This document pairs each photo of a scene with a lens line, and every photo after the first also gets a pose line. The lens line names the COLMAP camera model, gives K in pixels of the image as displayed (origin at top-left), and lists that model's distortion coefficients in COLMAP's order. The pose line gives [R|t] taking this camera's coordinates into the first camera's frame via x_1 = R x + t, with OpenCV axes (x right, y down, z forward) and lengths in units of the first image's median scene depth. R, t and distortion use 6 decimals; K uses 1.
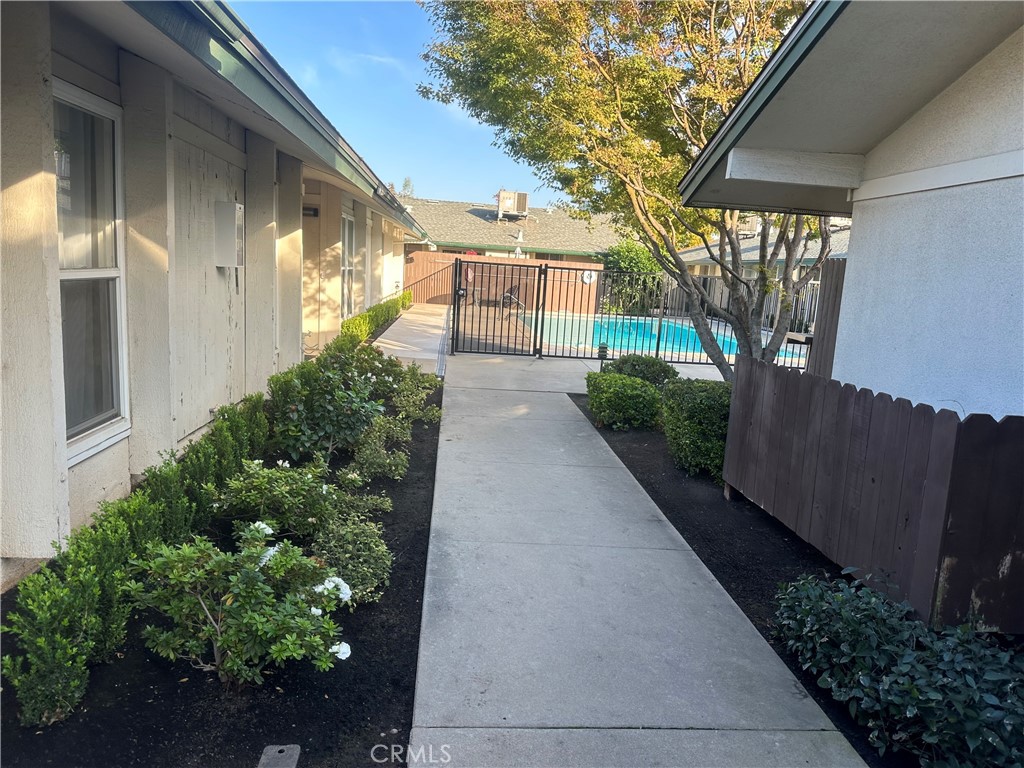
lens RADIAL K [[749.3, 0, 512.0], [0, 749.3, 384.0], [0, 0, 1]] dist [0.002527, -0.006379]
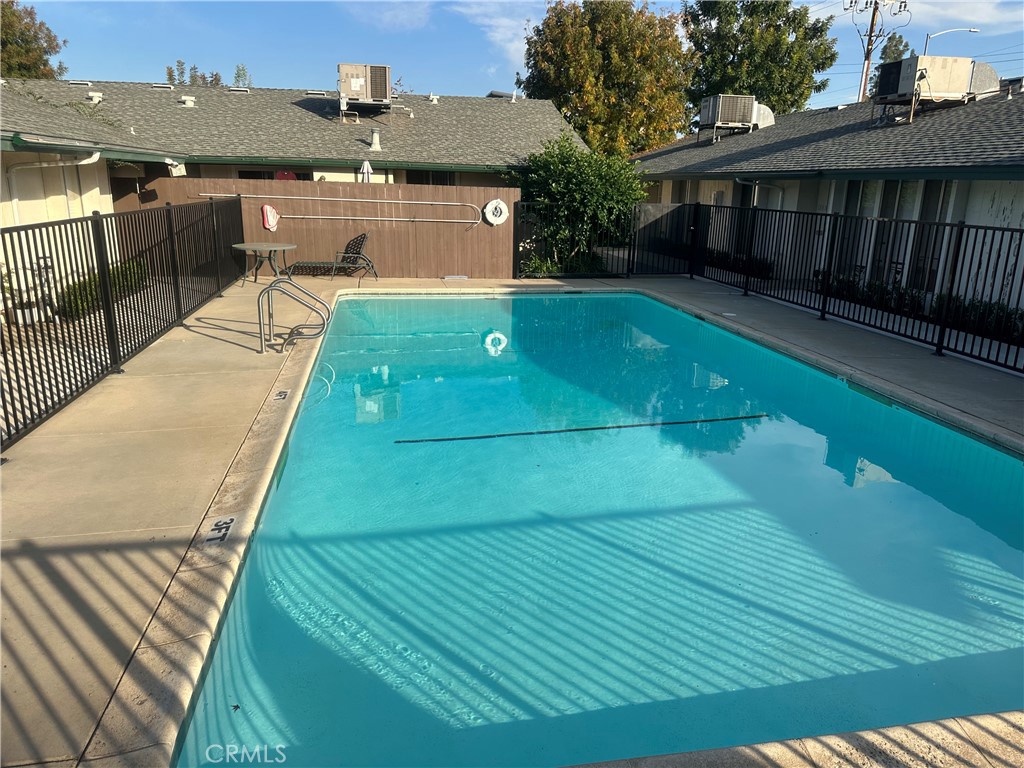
lens RADIAL K [[749.3, 0, 512.0], [0, 749.3, 384.0], [0, 0, 1]] dist [0.002527, -0.006379]
pose [[0.994760, -0.060237, 0.082613, 0.058284], [0.050245, 0.991728, 0.118115, -0.077893], [-0.089044, -0.113345, 0.989557, 0.414122]]
